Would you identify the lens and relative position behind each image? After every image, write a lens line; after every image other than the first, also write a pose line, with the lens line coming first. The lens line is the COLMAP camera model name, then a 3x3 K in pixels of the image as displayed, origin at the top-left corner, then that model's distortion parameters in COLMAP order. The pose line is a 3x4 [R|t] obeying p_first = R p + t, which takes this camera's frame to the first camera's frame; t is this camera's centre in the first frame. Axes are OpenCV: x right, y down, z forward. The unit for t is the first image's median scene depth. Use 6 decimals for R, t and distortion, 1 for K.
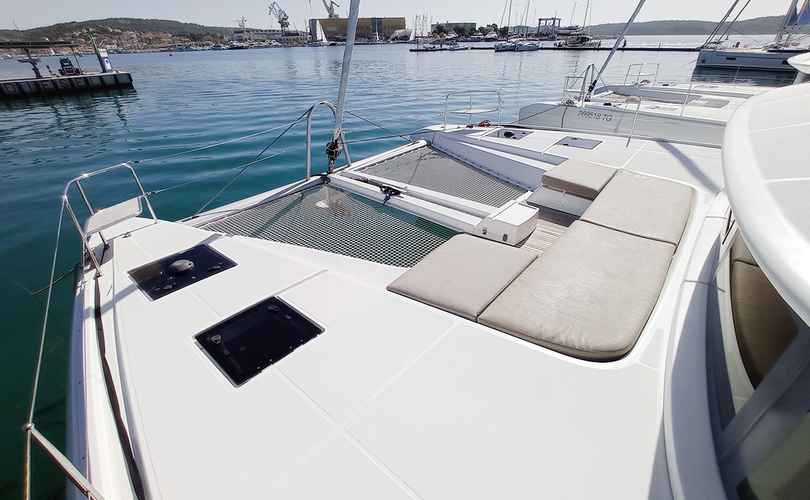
lens RADIAL K [[366.6, 0, 399.1], [0, 366.6, 248.3], [0, 0, 1]] dist [-0.025704, 0.006391]
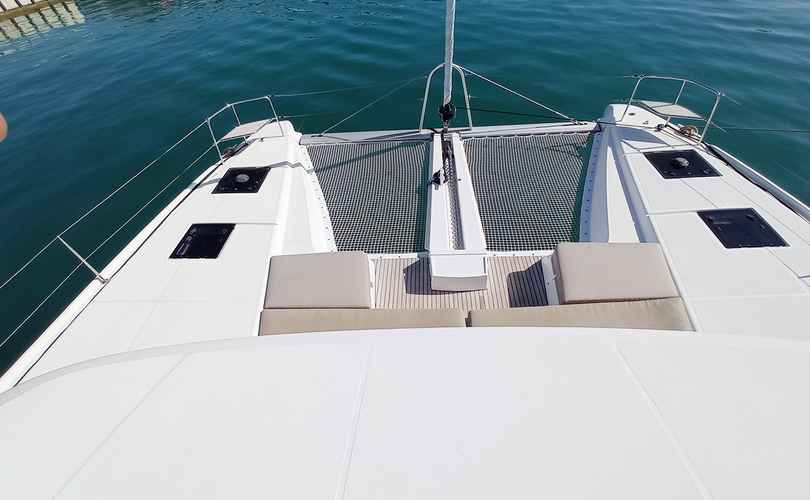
lens RADIAL K [[366.6, 0, 399.1], [0, 366.6, 248.3], [0, 0, 1]] dist [-0.025704, 0.006391]
pose [[0.626891, 0.535962, -0.565466, 0.613521], [-0.335998, 0.840807, 0.424440, -0.399630], [0.702932, -0.076083, 0.707176, 0.188871]]
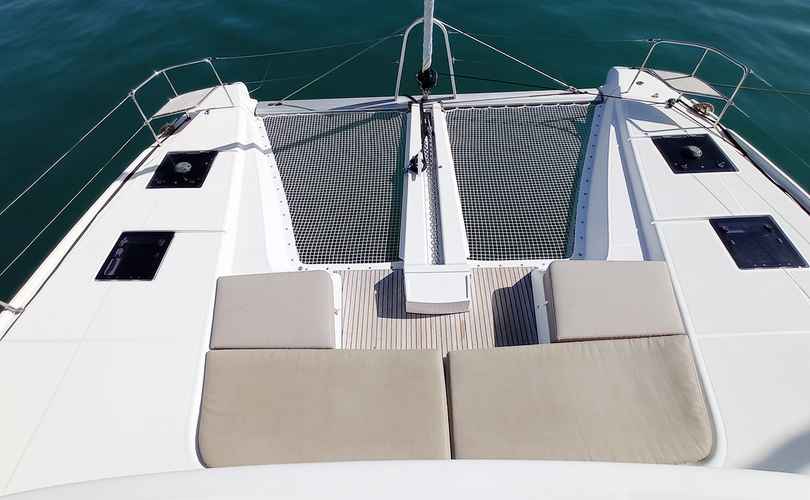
lens RADIAL K [[366.6, 0, 399.1], [0, 366.6, 248.3], [0, 0, 1]] dist [-0.025704, 0.006391]
pose [[0.656562, 0.608593, -0.445580, 0.481827], [-0.347652, 0.768421, 0.537279, -0.474248], [0.669376, -0.197850, 0.716094, 0.311600]]
